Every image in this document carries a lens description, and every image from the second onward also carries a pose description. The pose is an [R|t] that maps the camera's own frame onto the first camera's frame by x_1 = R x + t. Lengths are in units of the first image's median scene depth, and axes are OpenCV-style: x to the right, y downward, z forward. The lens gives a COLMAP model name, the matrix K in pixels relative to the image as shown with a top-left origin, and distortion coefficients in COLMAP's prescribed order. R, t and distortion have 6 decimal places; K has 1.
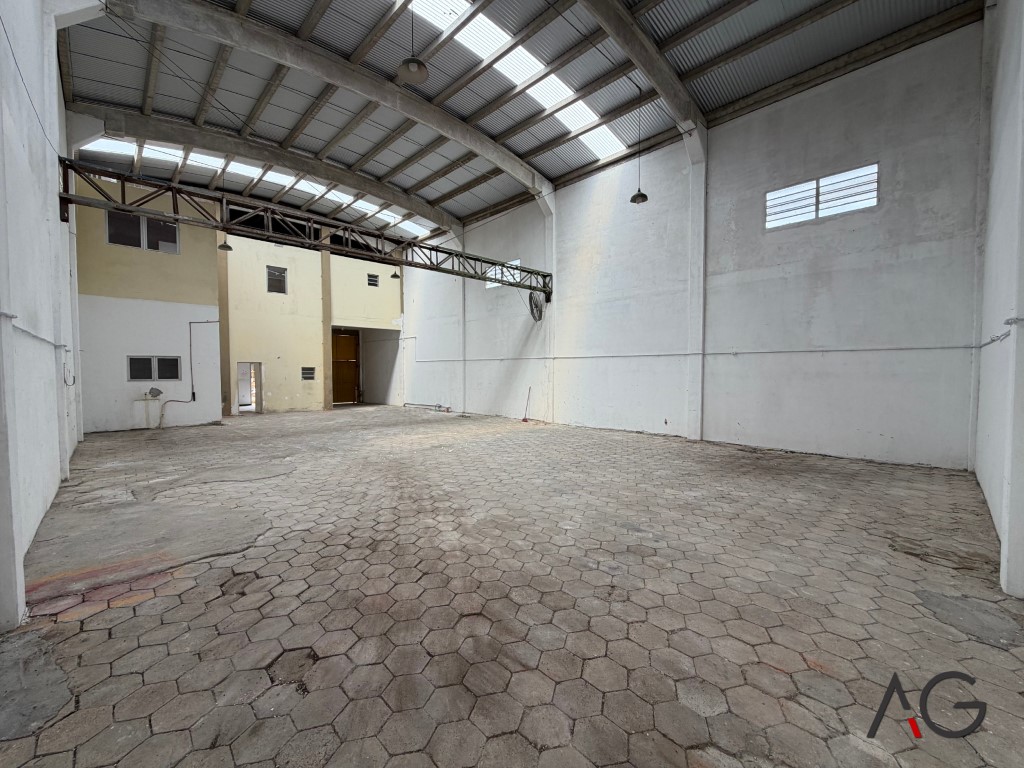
lens RADIAL K [[409.8, 0, 507.2], [0, 409.8, 385.2], [0, 0, 1]] dist [0.000176, -0.000081]
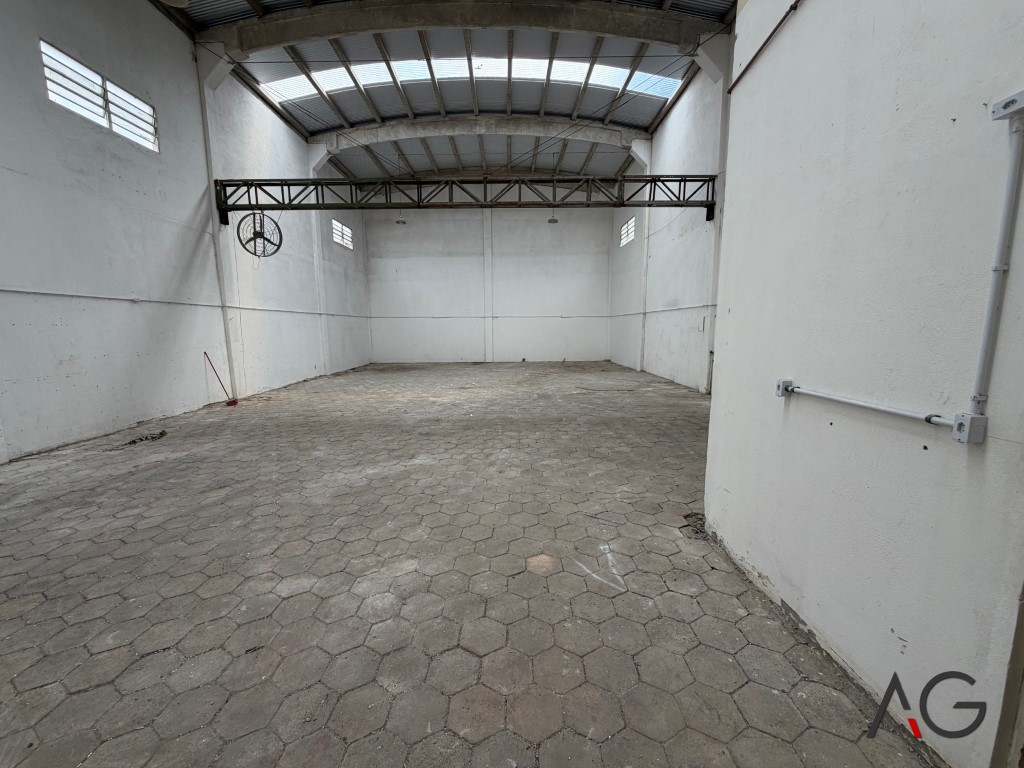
lens RADIAL K [[409.8, 0, 506.5], [0, 409.8, 384.9], [0, 0, 1]] dist [0.000176, -0.000081]
pose [[-0.713354, -0.100321, 0.693586, -0.266881], [0.028380, 0.984754, 0.171624, -0.026649], [-0.700229, 0.142113, -0.699631, 0.749422]]
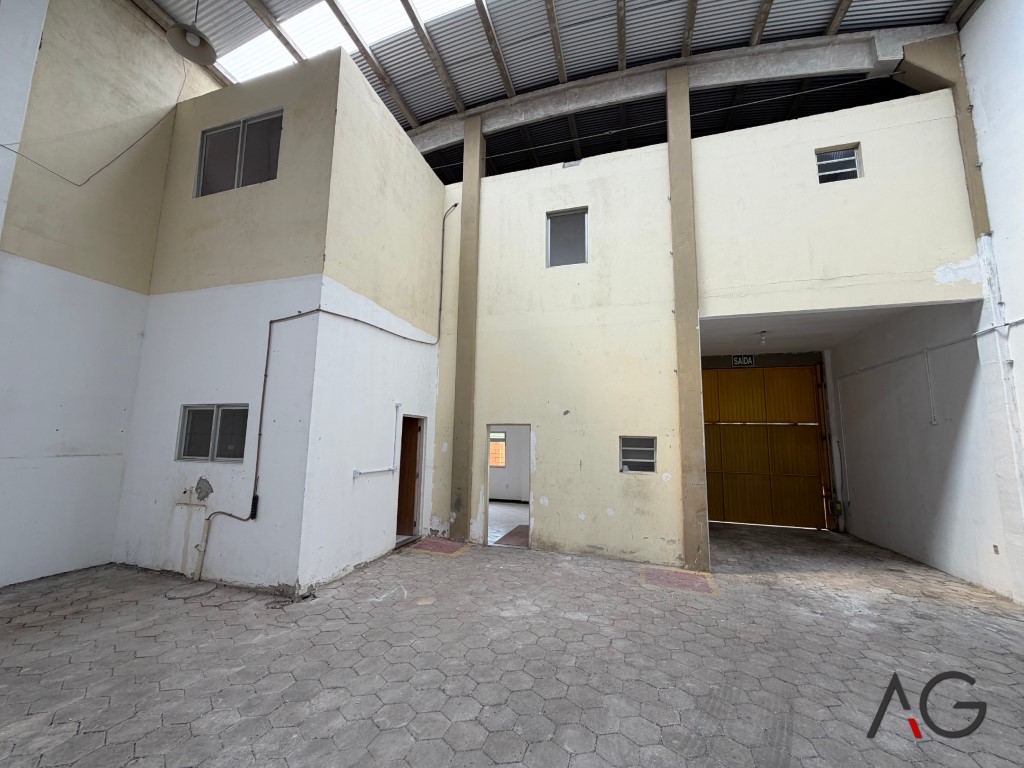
lens RADIAL K [[409.8, 0, 507.7], [0, 409.8, 385.3], [0, 0, 1]] dist [0.000176, -0.000081]
pose [[0.483442, -0.111939, -0.868190, -0.216436], [-0.050432, 0.986581, -0.155286, -0.026323], [0.873923, 0.118857, 0.471309, 0.720455]]
